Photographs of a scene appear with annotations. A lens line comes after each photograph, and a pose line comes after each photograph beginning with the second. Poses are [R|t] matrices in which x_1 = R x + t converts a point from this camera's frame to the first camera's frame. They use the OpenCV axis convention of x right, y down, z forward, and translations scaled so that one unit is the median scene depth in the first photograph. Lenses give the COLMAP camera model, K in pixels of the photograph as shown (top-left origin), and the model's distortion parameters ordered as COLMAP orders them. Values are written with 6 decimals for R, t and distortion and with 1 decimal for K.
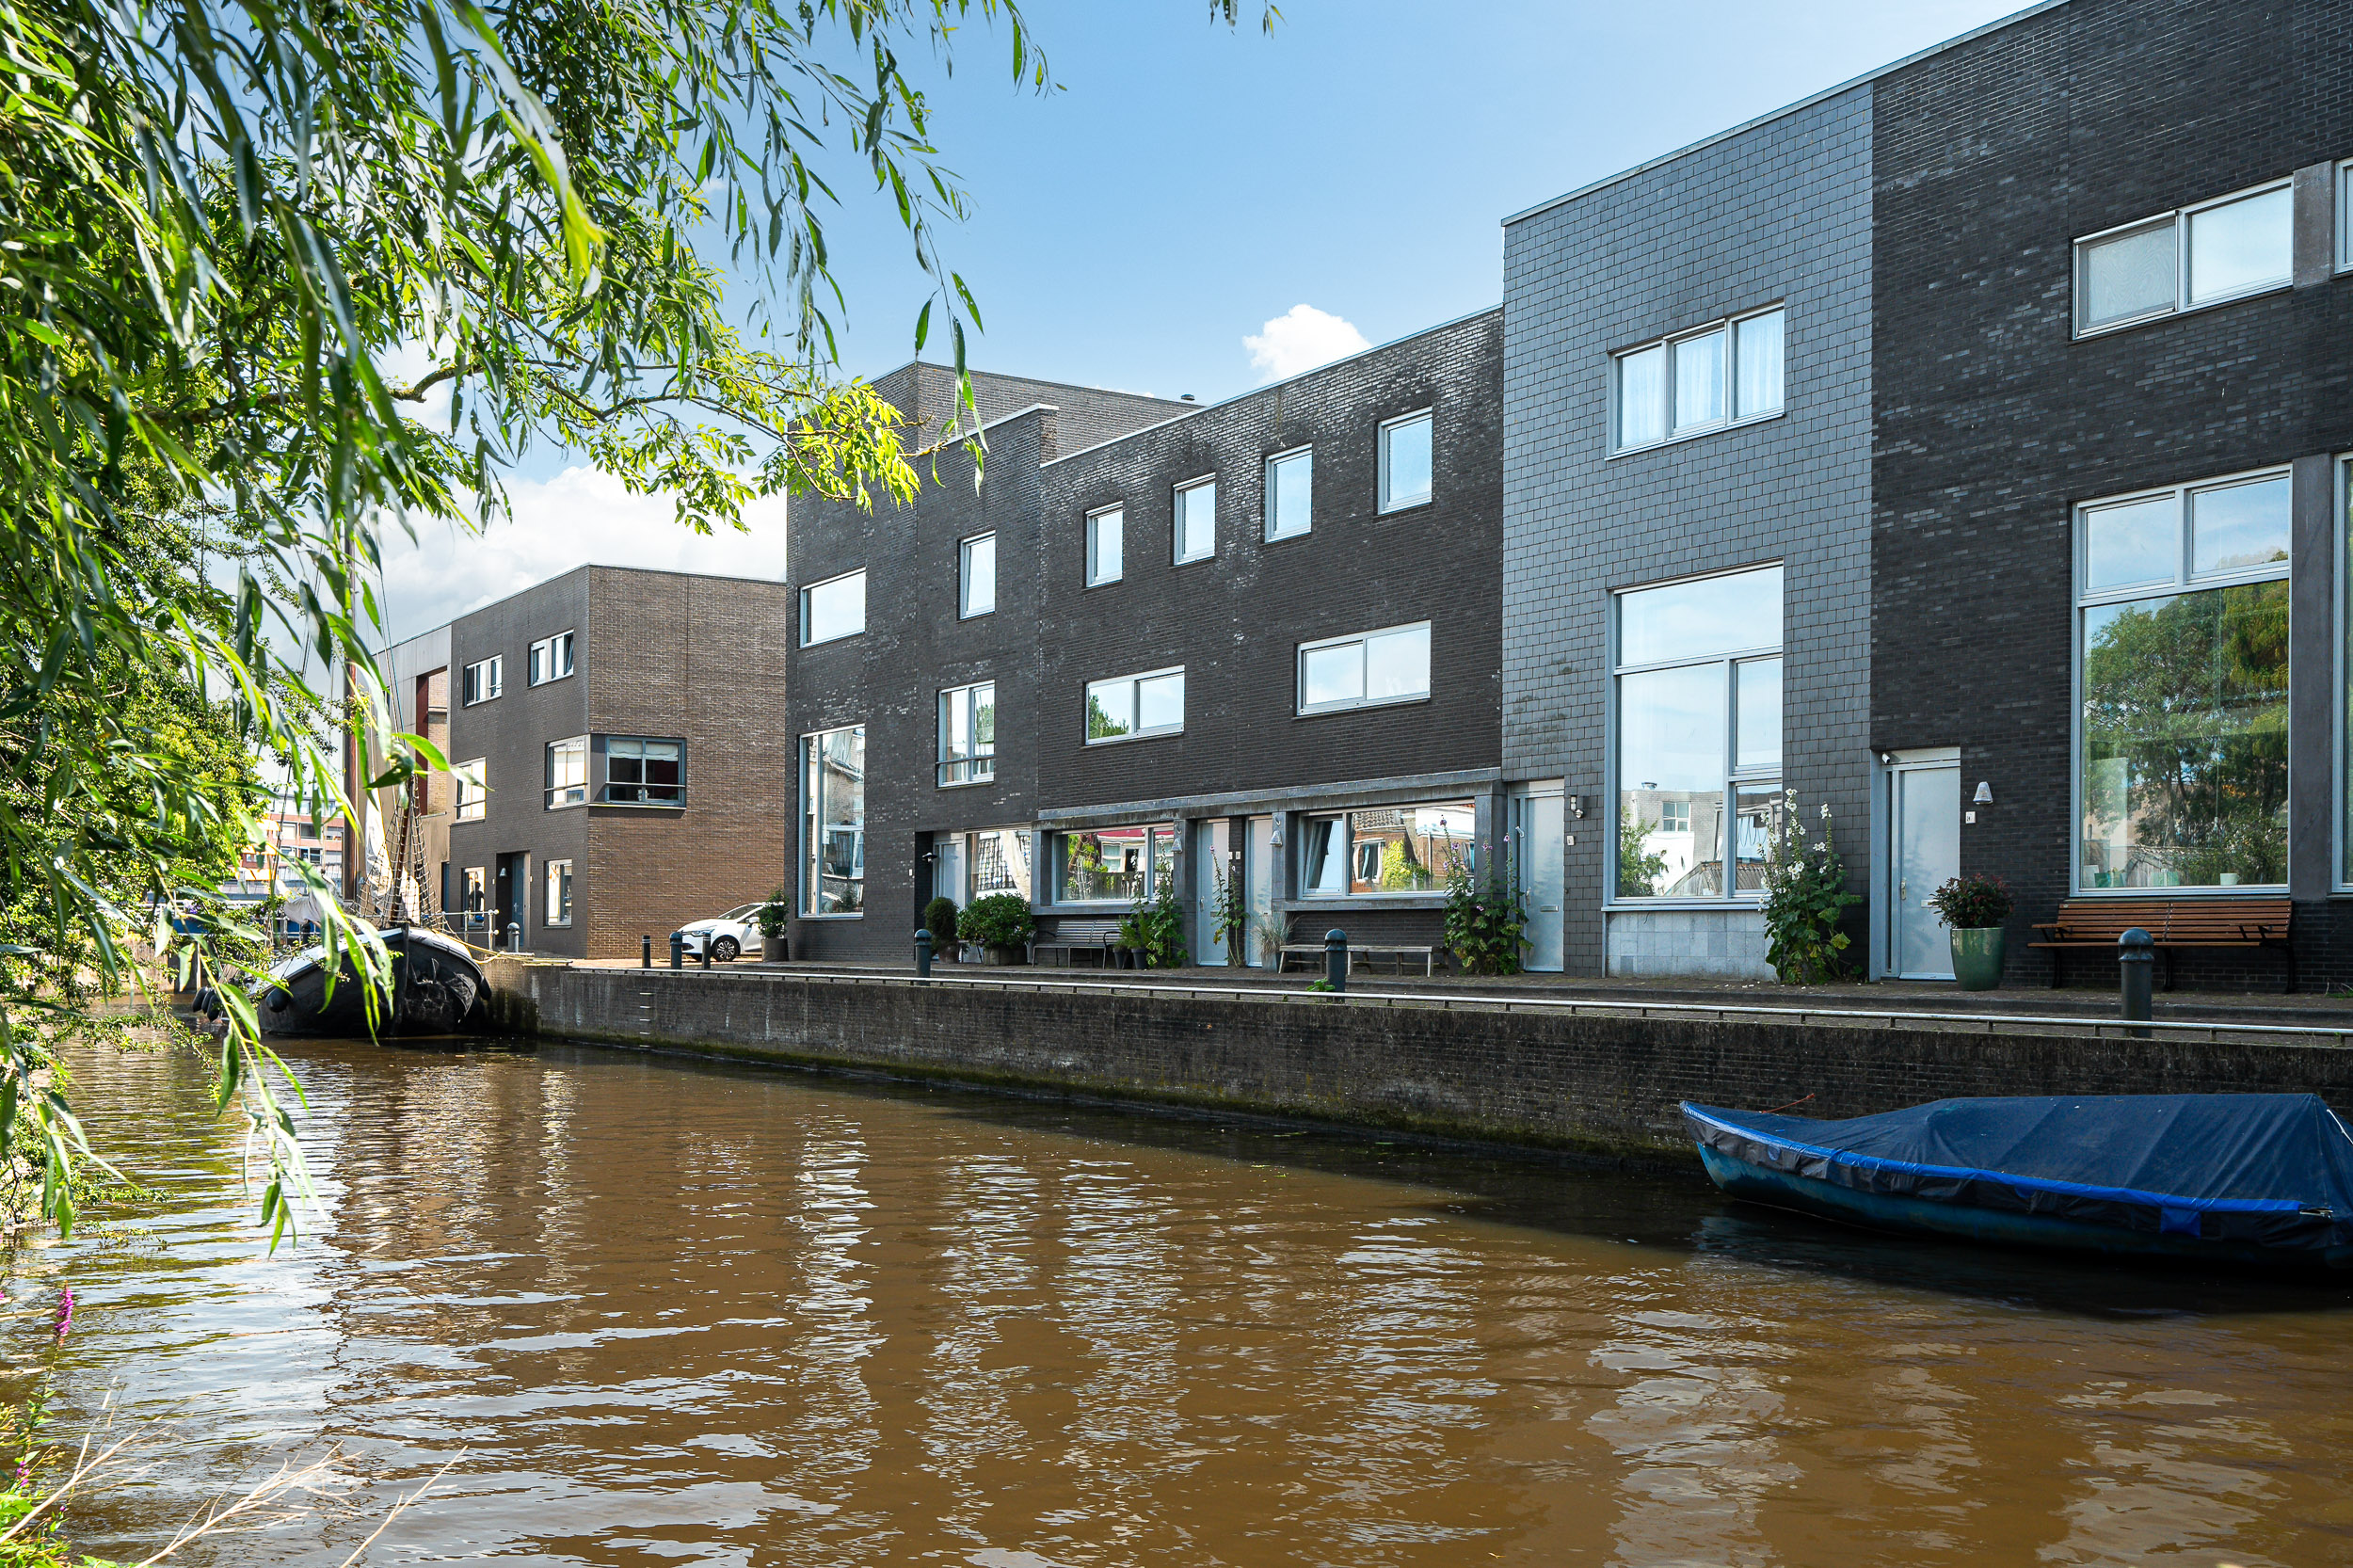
lens RADIAL K [[2417.6, 0, 1176.5], [0, 2417.6, 784.0], [0, 0, 1]] dist [0.058932, -0.003151]
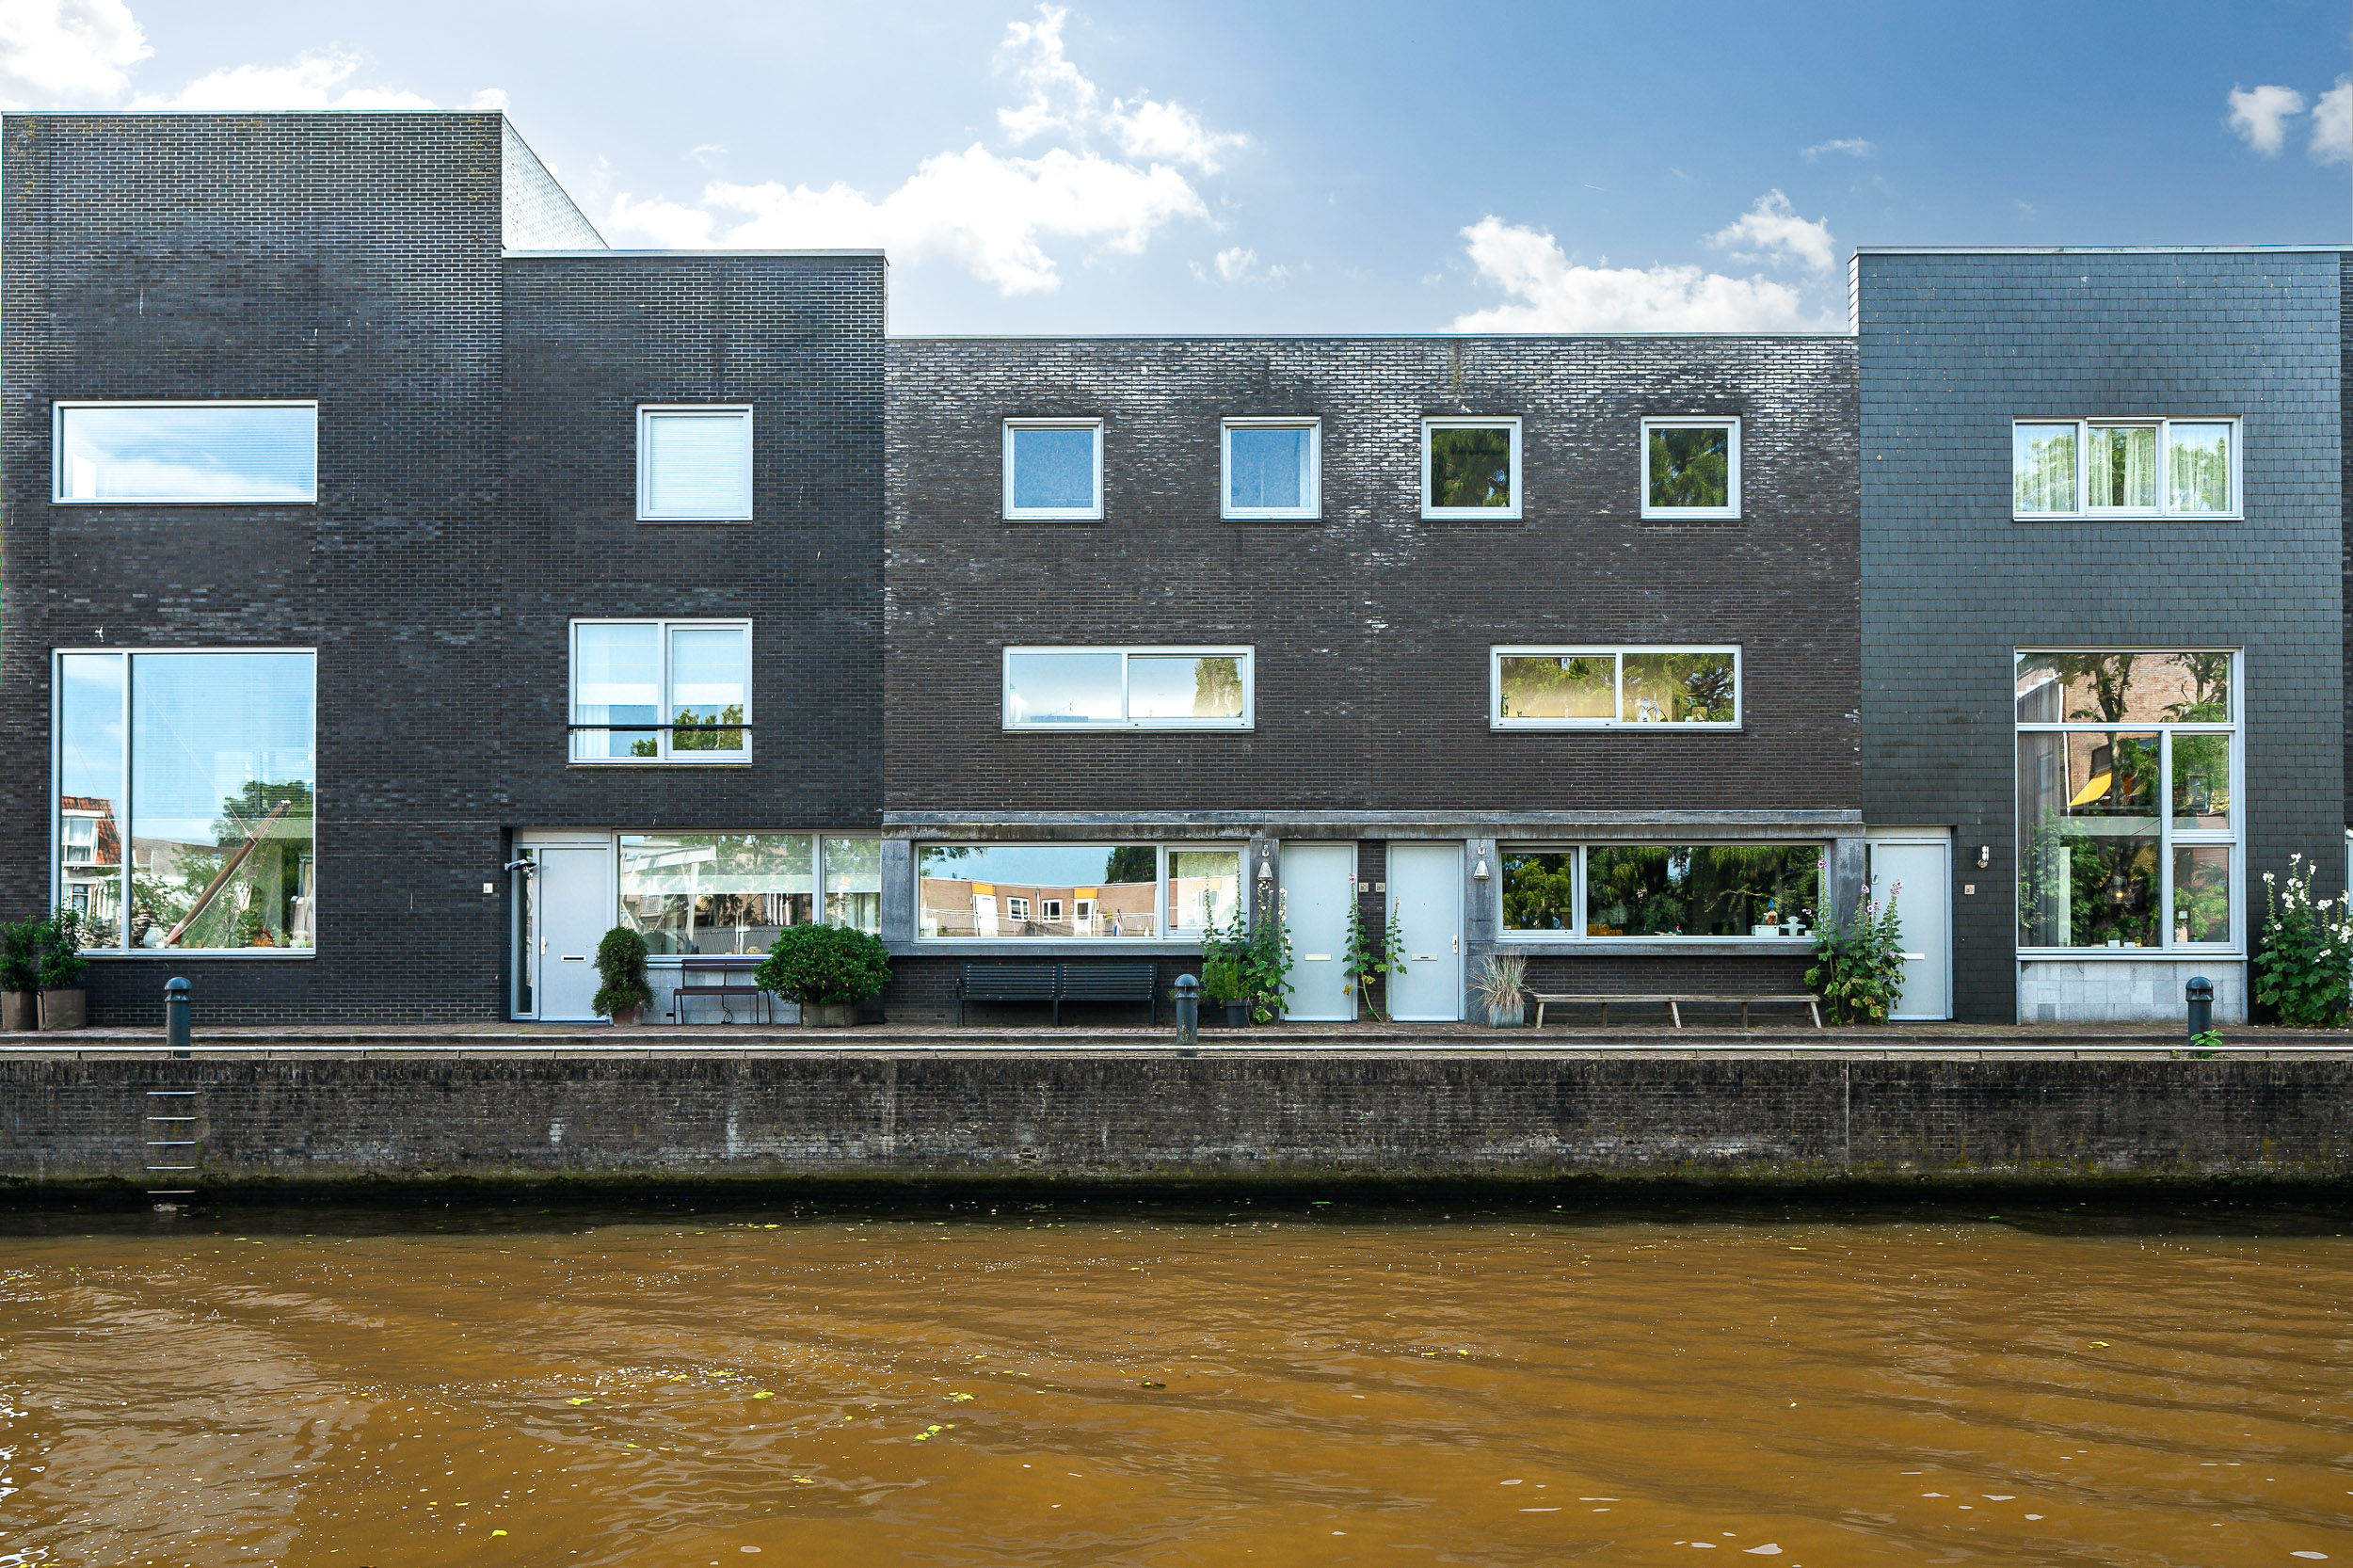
lens RADIAL K [[1761.4, 0, 1183.7], [0, 1761.4, 939.4], [0, 0, 1]] dist [0.001788, 0.004668]
pose [[0.524268, 0.020399, 0.851309, -0.541947], [-0.053139, 0.998548, 0.008798, 0.047112], [-0.849894, -0.049850, 0.524590, 0.762051]]
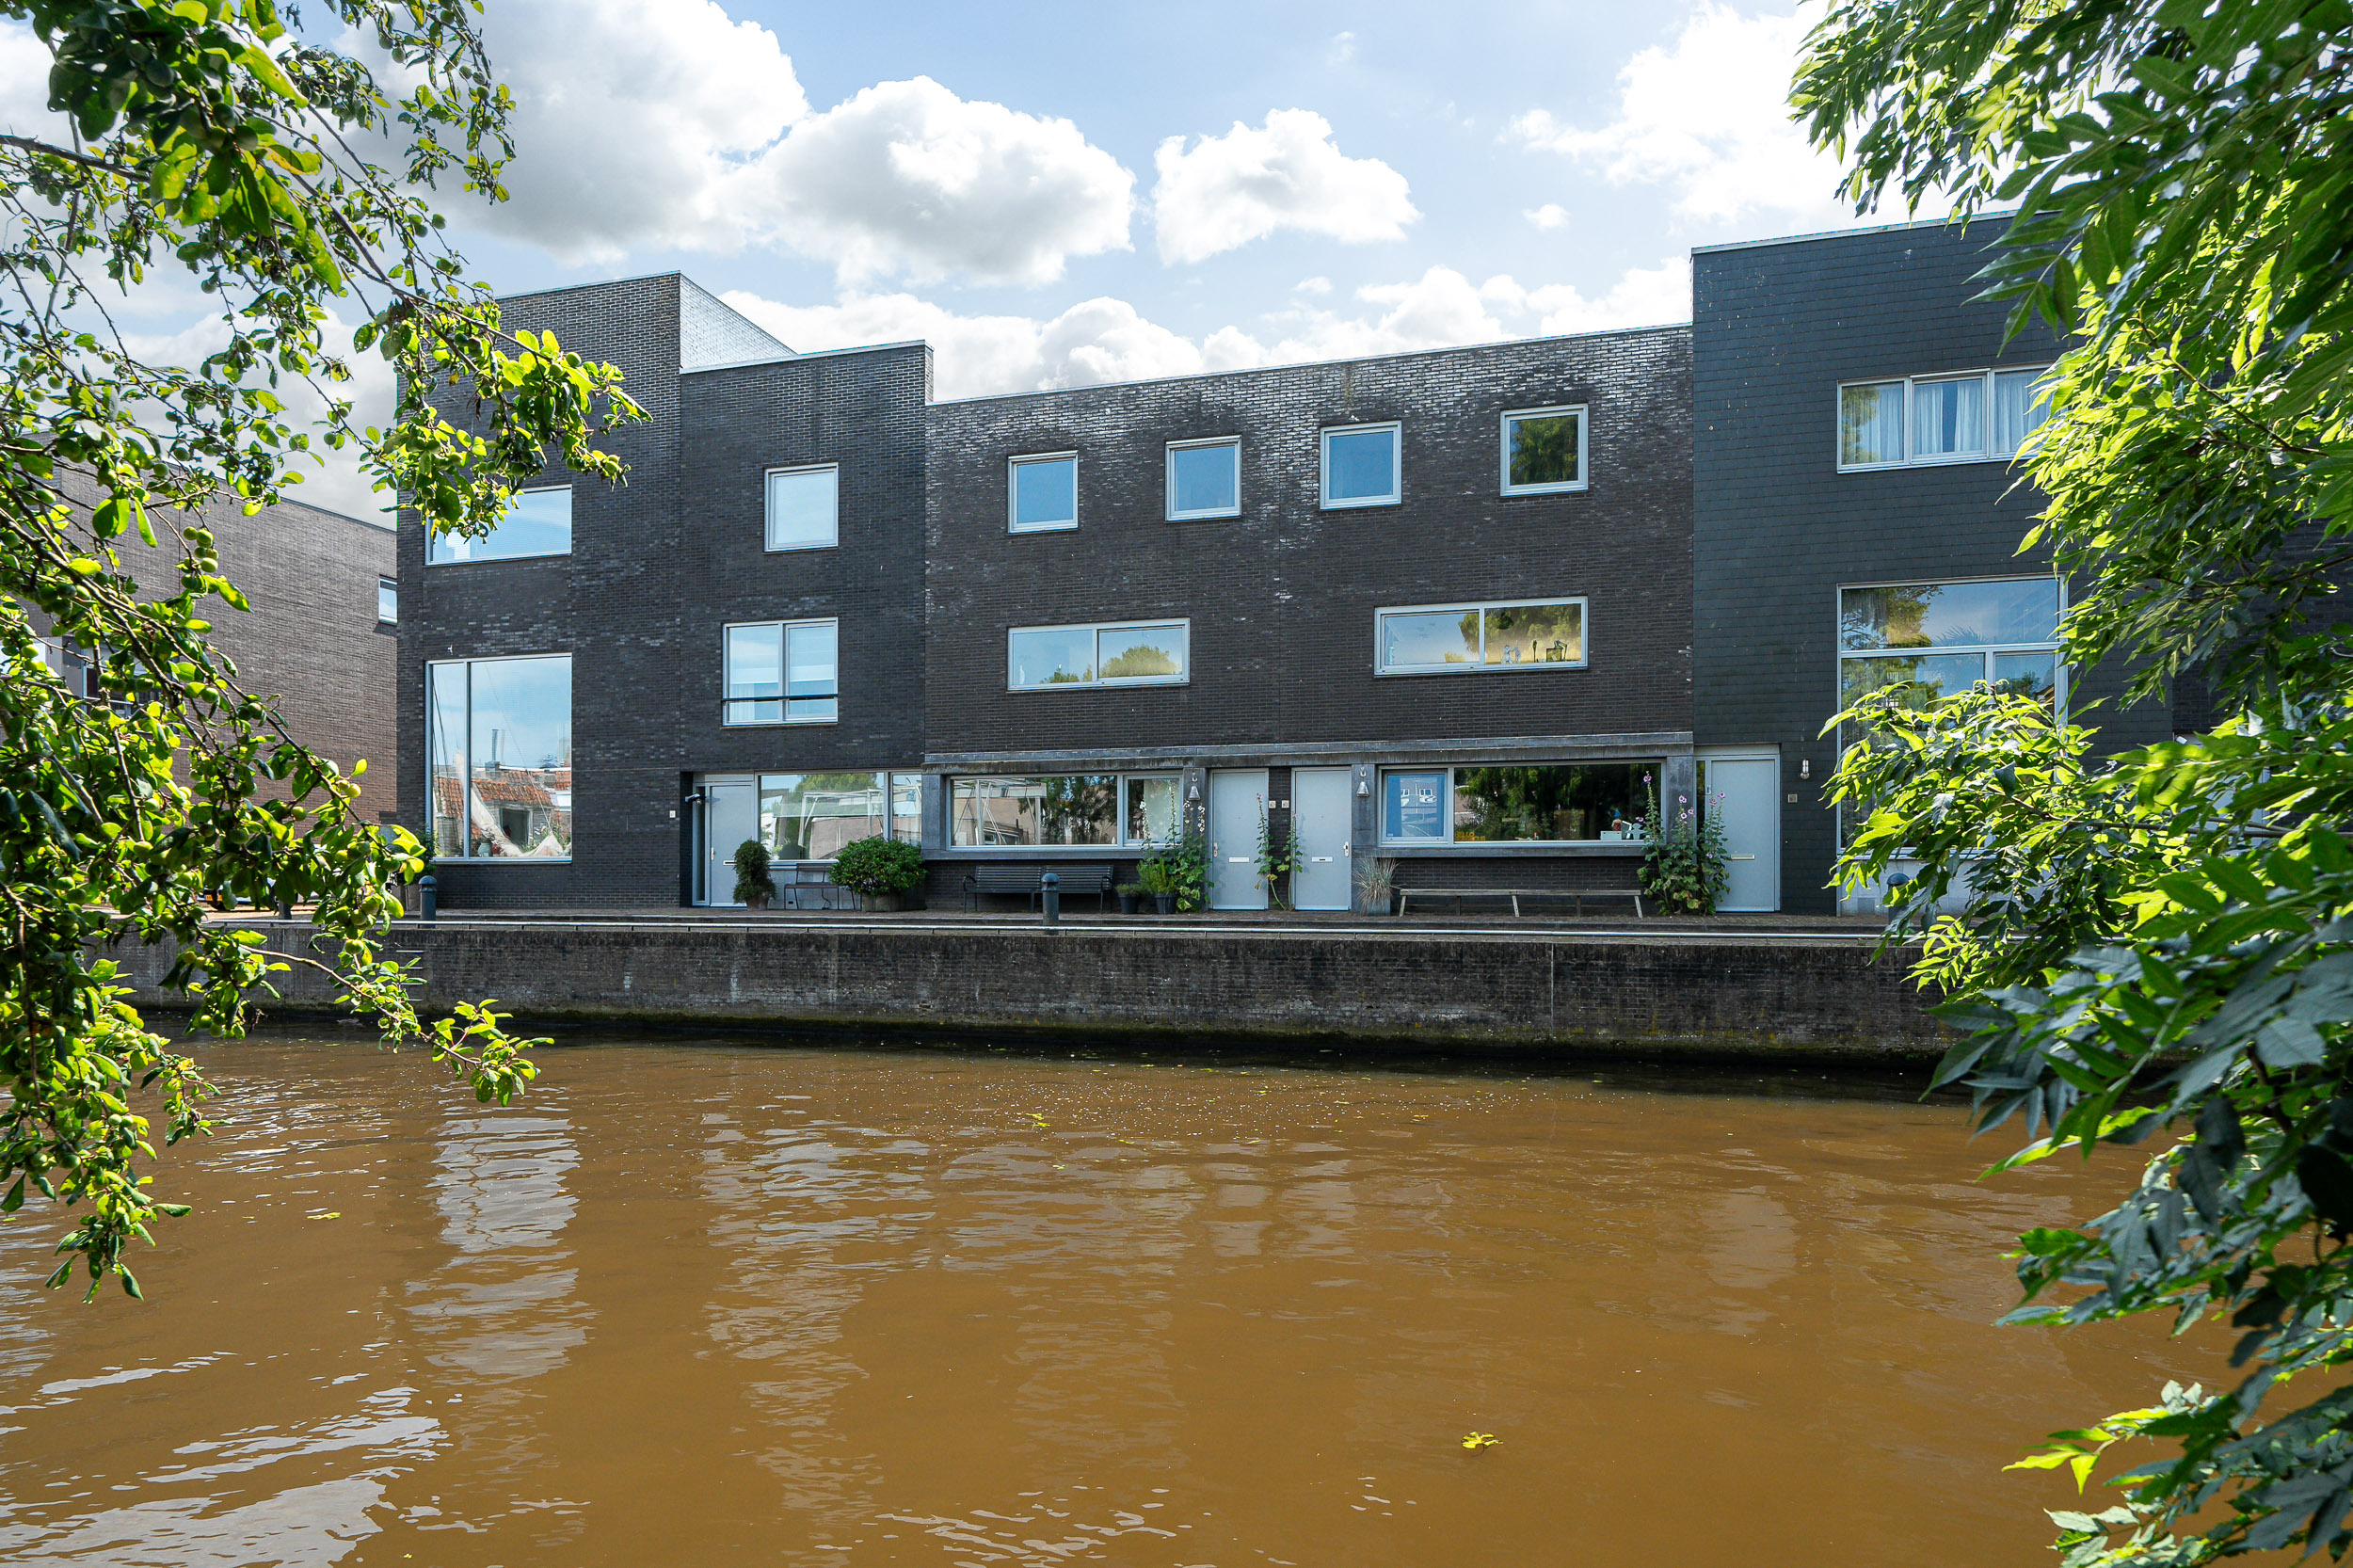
lens RADIAL K [[1414.7, 0, 1160.7], [0, 1414.7, 859.6], [0, 0, 1]] dist [-0.000258, 0.000346]
pose [[0.739838, 0.009914, 0.672712, -0.441639], [-0.041653, 0.998648, 0.031092, 0.037912], [-0.671495, -0.051024, 0.739251, 0.598681]]
